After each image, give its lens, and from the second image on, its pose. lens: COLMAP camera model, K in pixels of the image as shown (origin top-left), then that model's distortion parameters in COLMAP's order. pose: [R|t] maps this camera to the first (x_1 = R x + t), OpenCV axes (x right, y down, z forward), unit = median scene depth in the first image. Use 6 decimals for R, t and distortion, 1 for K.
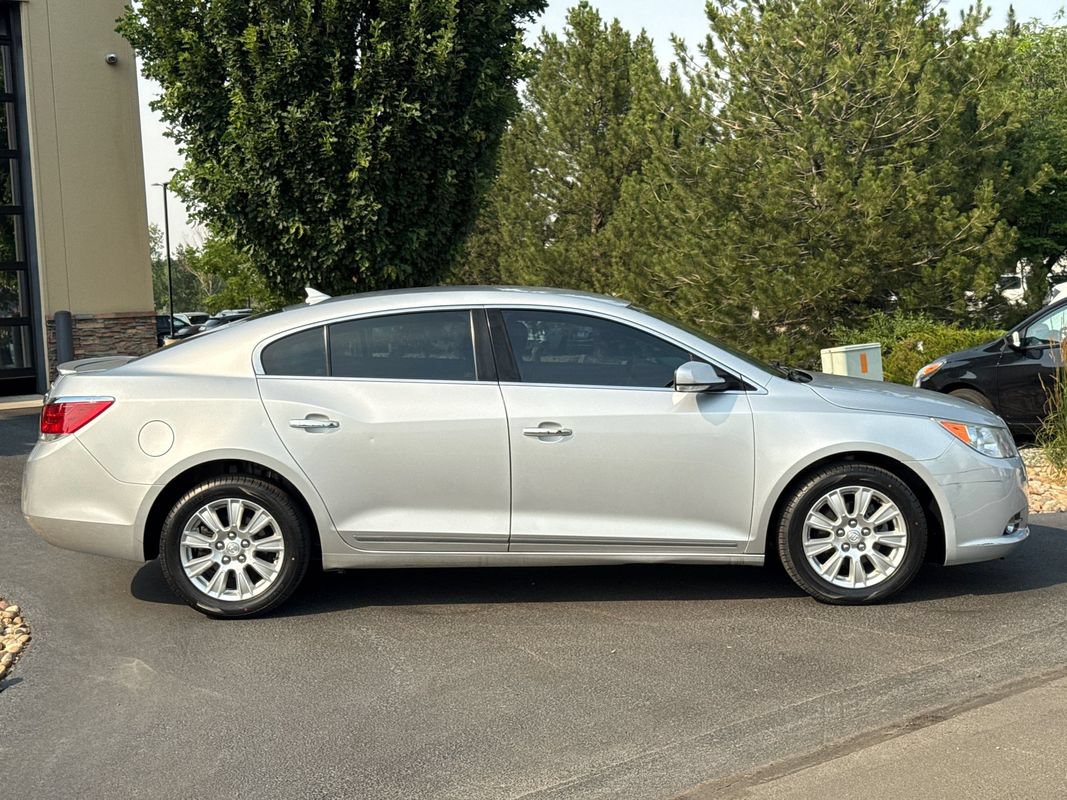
lens RADIAL K [[1561.1, 0, 533.5], [0, 1561.1, 400.0], [0, 0, 1]] dist [0.203512, -0.480263]
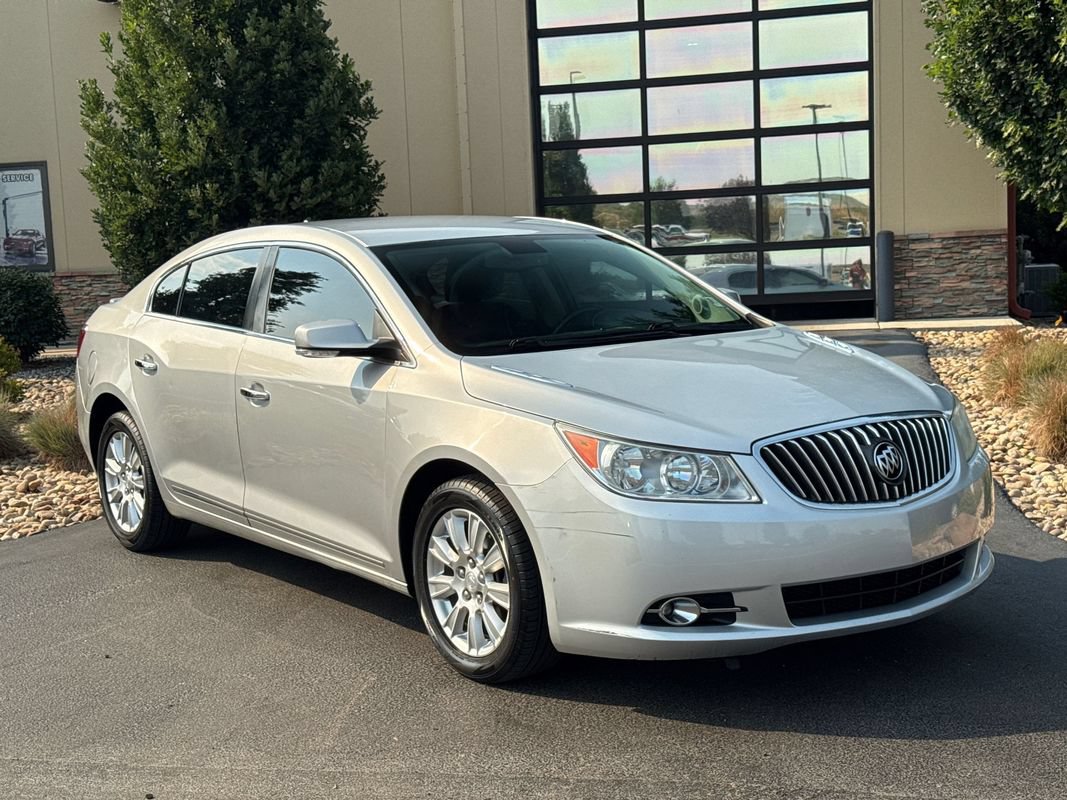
lens RADIAL K [[1562.1, 0, 525.0], [0, 1562.1, 406.6], [0, 0, 1]] dist [0.191636, -0.406181]
pose [[0.586751, 0.091739, -0.804554, 0.338075], [-0.040548, 0.995644, 0.083957, -0.021770], [0.808752, -0.016639, 0.587915, 0.269950]]
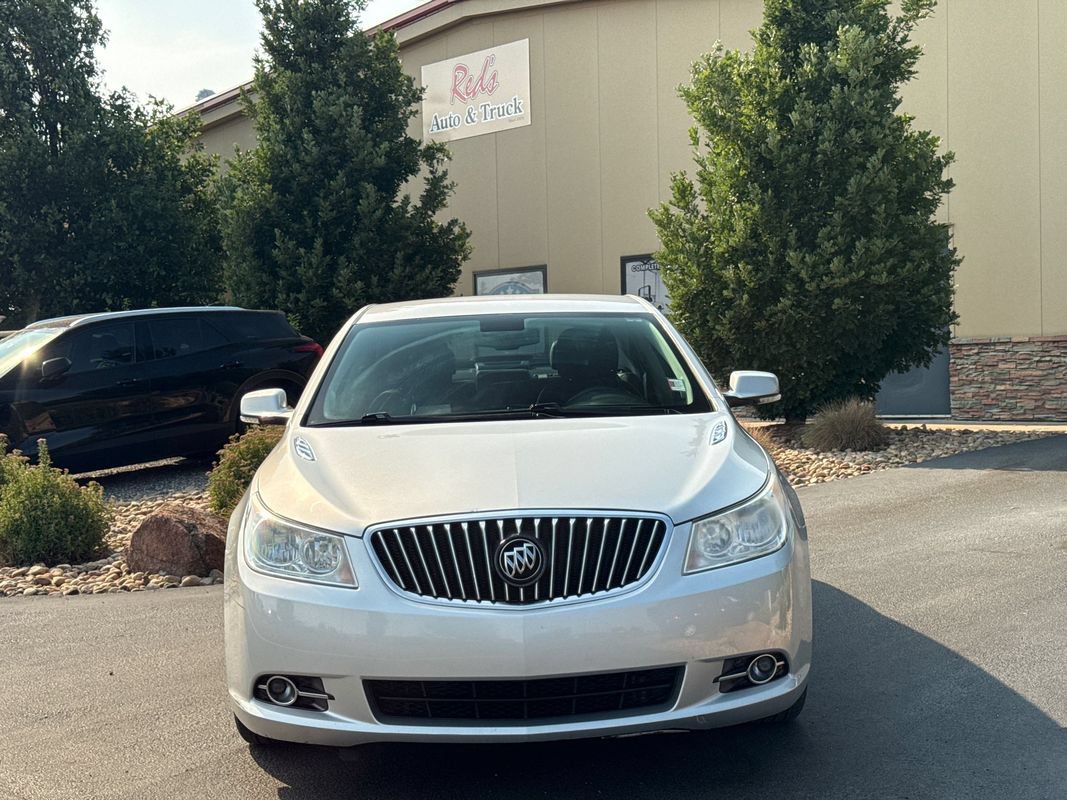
lens RADIAL K [[1561.1, 0, 533.5], [0, 1561.1, 400.0], [0, 0, 1]] dist [0.203512, -0.480263]
pose [[0.005297, 0.057984, -0.998303, 0.405544], [-0.050229, 0.997073, 0.057646, -0.032082], [0.998724, 0.049839, 0.008194, 0.491757]]
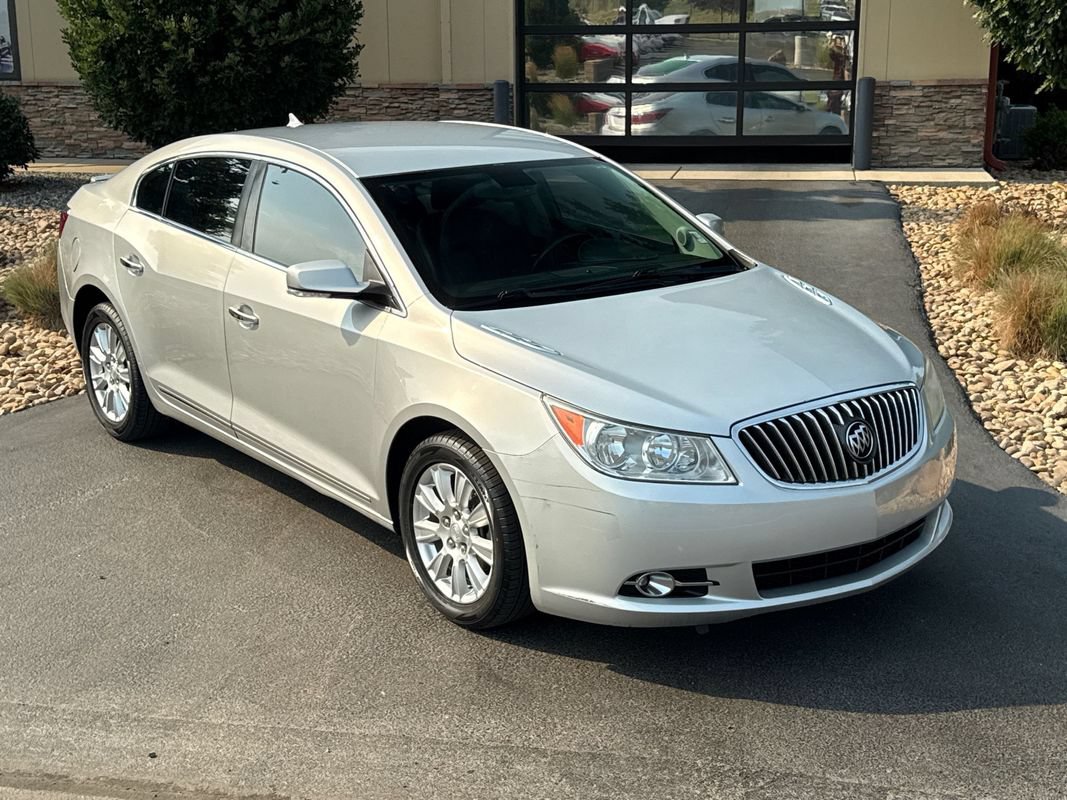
lens RADIAL K [[1561.1, 0, 533.5], [0, 1561.1, 400.0], [0, 0, 1]] dist [0.203512, -0.480263]
pose [[0.604196, 0.218785, -0.766212, 0.337097], [-0.075610, 0.972970, 0.218201, -0.058697], [0.793241, -0.073903, 0.604407, 0.262397]]
